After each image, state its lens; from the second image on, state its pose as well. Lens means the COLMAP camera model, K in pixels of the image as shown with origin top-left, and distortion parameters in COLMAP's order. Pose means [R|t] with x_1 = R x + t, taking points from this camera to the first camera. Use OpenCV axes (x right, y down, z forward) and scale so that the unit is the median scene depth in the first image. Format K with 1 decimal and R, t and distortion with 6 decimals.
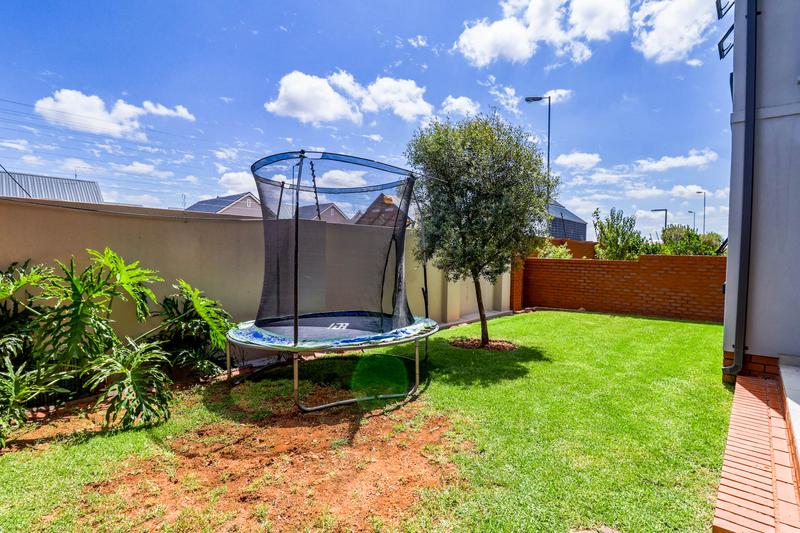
lens RADIAL K [[375.4, 0, 401.8], [0, 375.4, 262.3], [0, 0, 1]] dist [-0.000821, -0.012610]
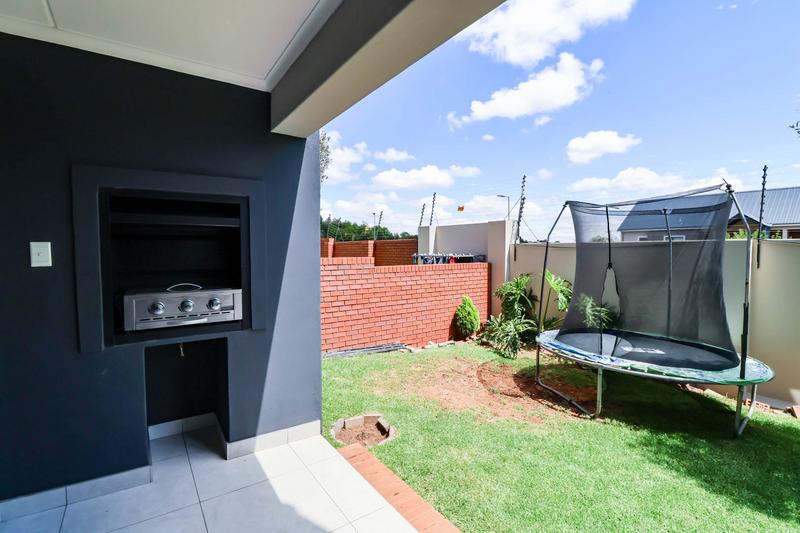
lens RADIAL K [[375.4, 0, 401.8], [0, 375.4, 262.3], [0, 0, 1]] dist [-0.000821, -0.012610]
pose [[-0.195985, 0.023087, -0.980335, 1.222193], [-0.025556, 0.999263, 0.028642, -0.098614], [0.980274, 0.030667, -0.195251, 0.724564]]
